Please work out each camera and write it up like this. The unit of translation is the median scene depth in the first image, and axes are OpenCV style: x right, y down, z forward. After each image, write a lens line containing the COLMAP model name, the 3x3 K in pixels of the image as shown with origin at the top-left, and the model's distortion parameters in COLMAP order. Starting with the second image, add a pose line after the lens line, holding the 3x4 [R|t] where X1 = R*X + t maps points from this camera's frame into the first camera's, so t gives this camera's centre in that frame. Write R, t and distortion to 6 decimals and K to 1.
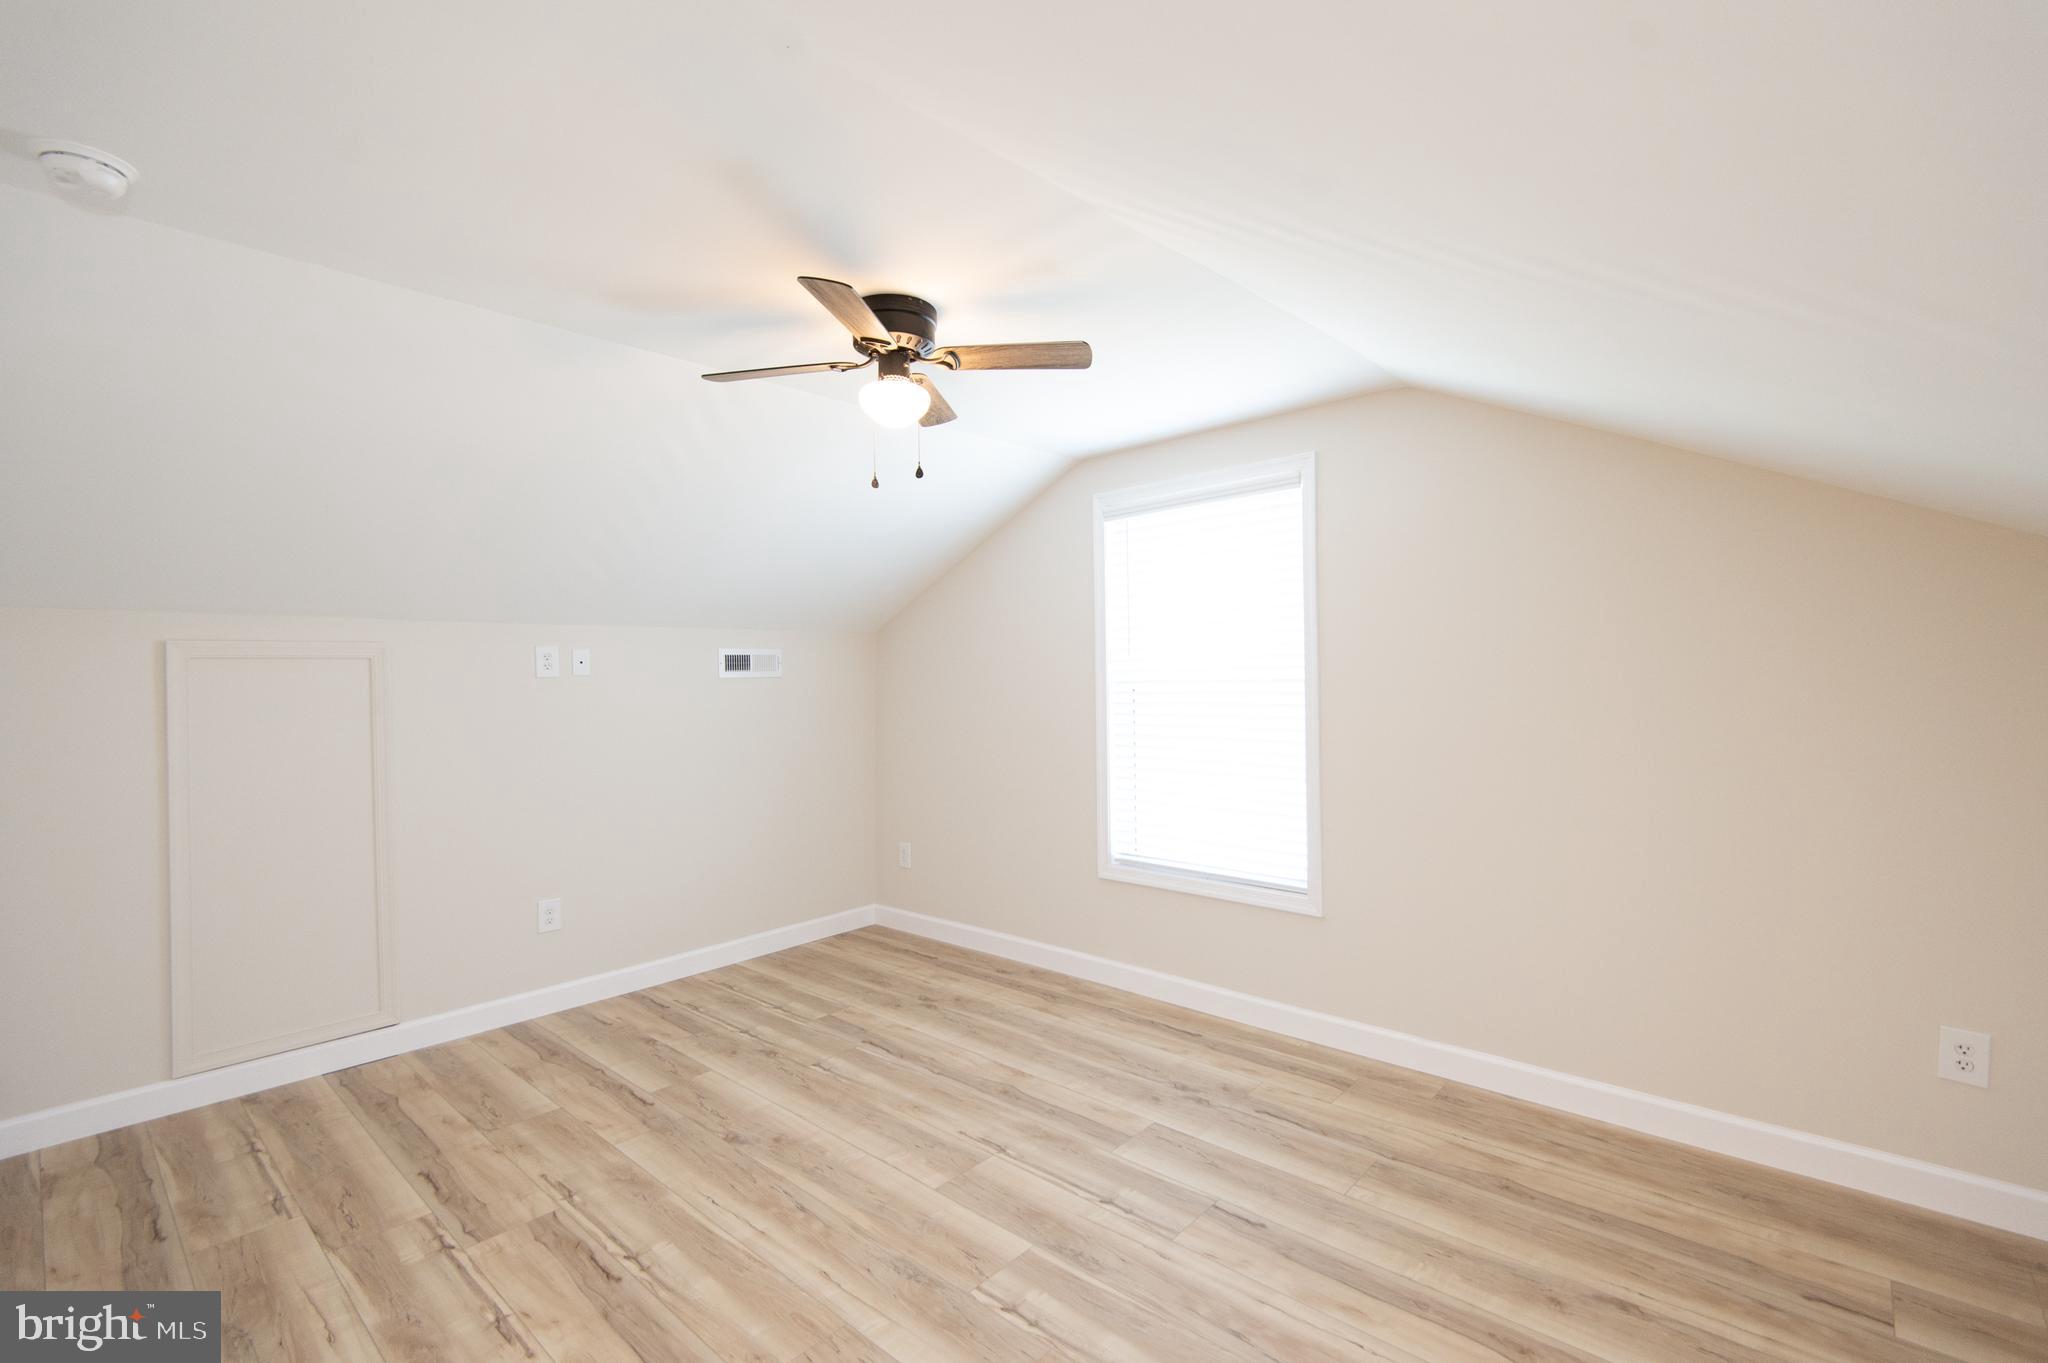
lens RADIAL K [[890.5, 0, 1024.0], [0, 890.5, 681.5], [0, 0, 1]] dist [0.034000, -0.019253]
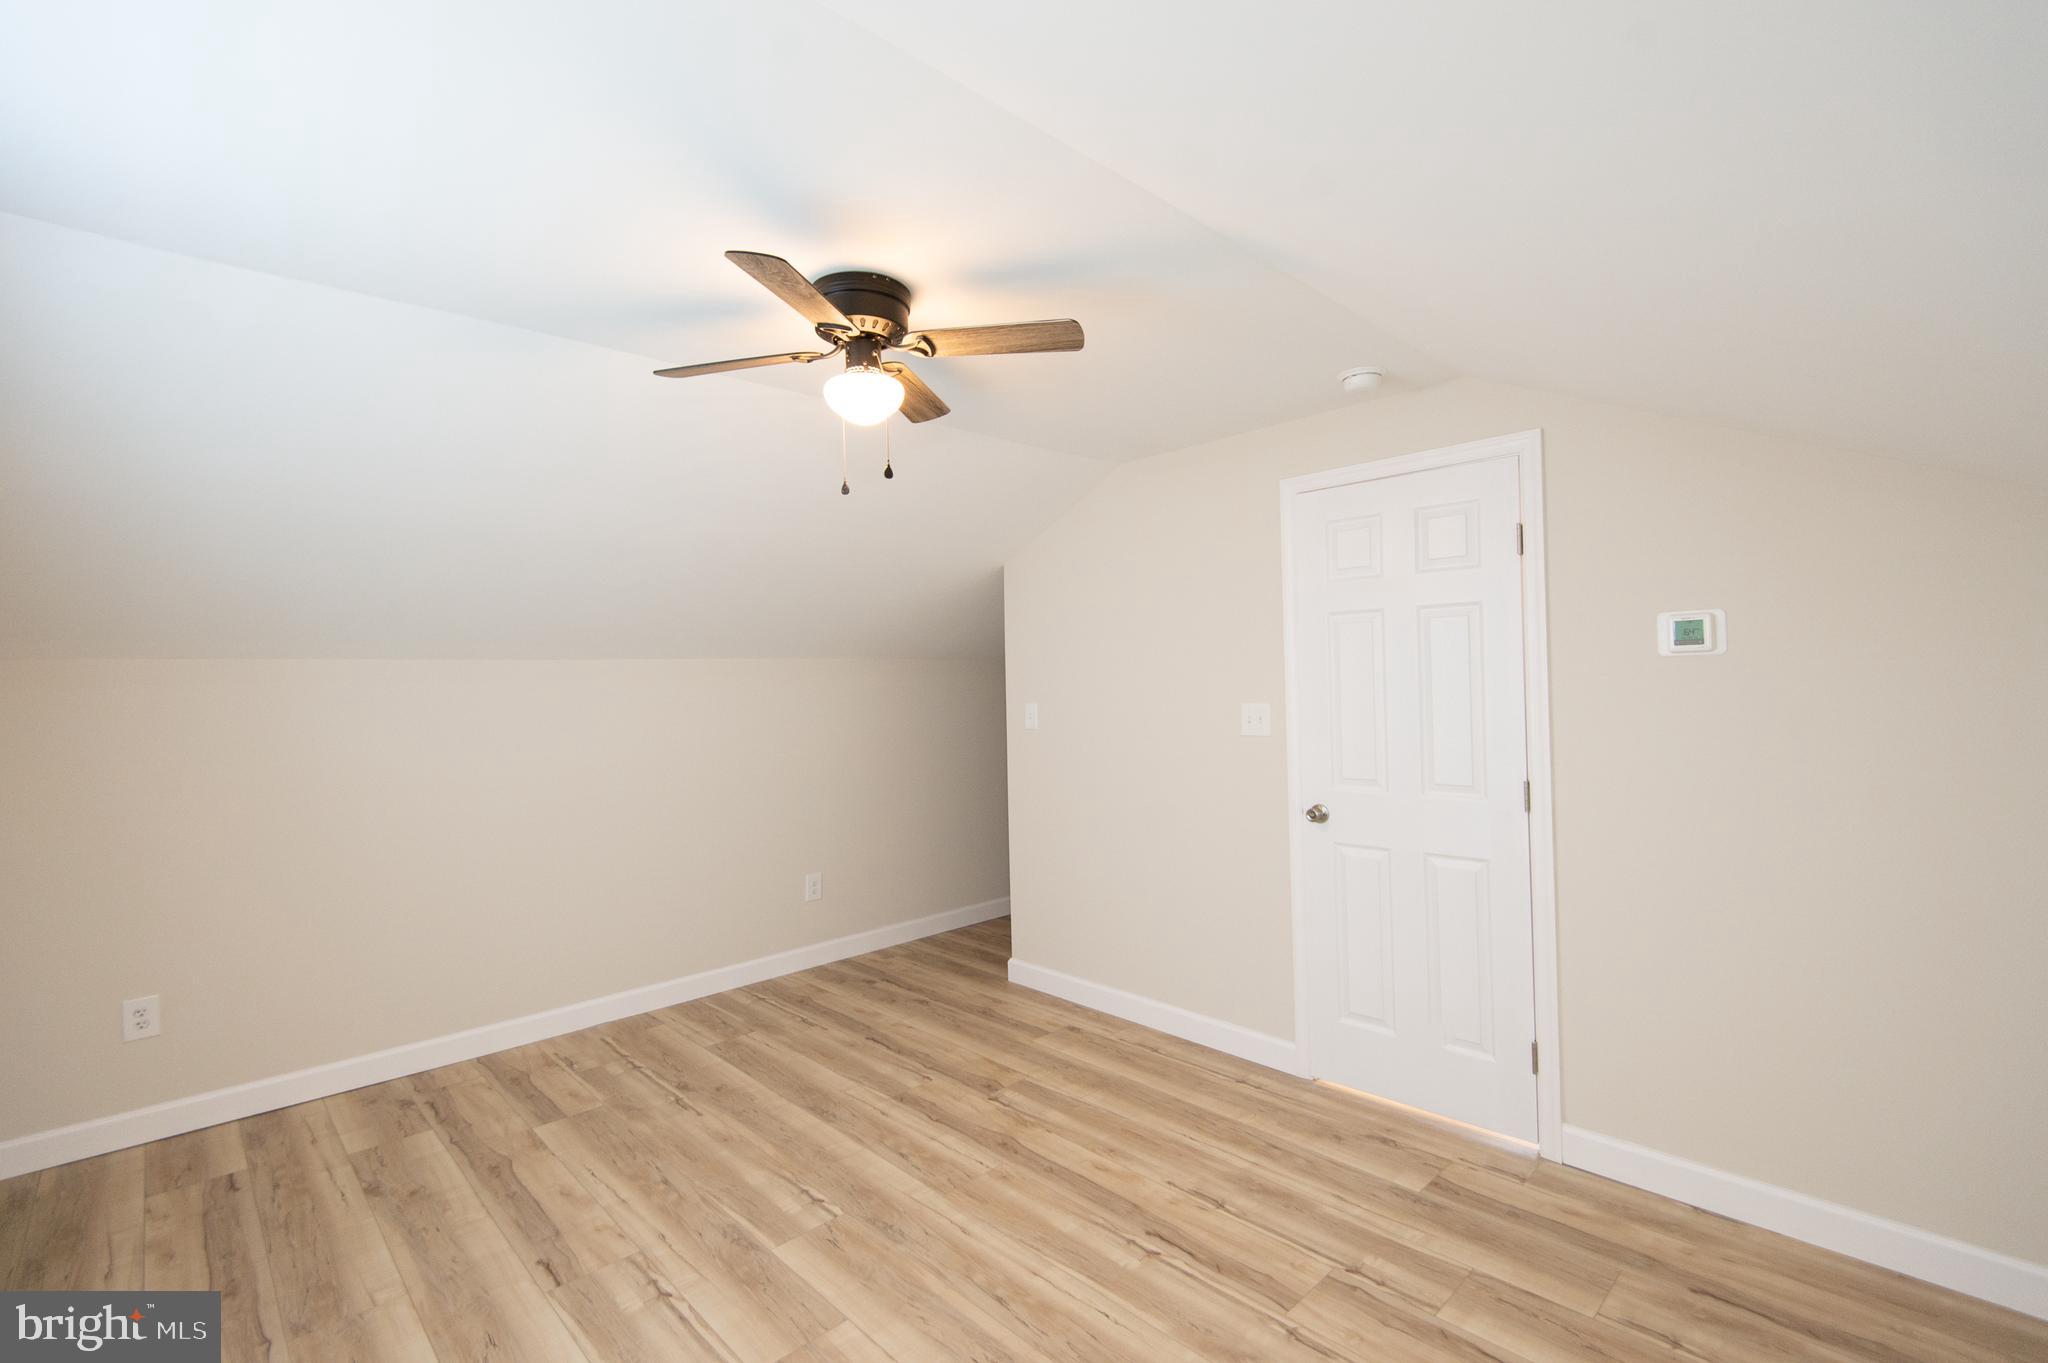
lens RADIAL K [[918.8, 0, 1021.3], [0, 918.8, 678.8], [0, 0, 1]] dist [0.033553, -0.021762]
pose [[-0.996017, 0.041564, 0.078889, -0.293047], [0.041892, 0.999119, 0.002503, -0.021667], [-0.078715, 0.005798, -0.996880, 1.530051]]
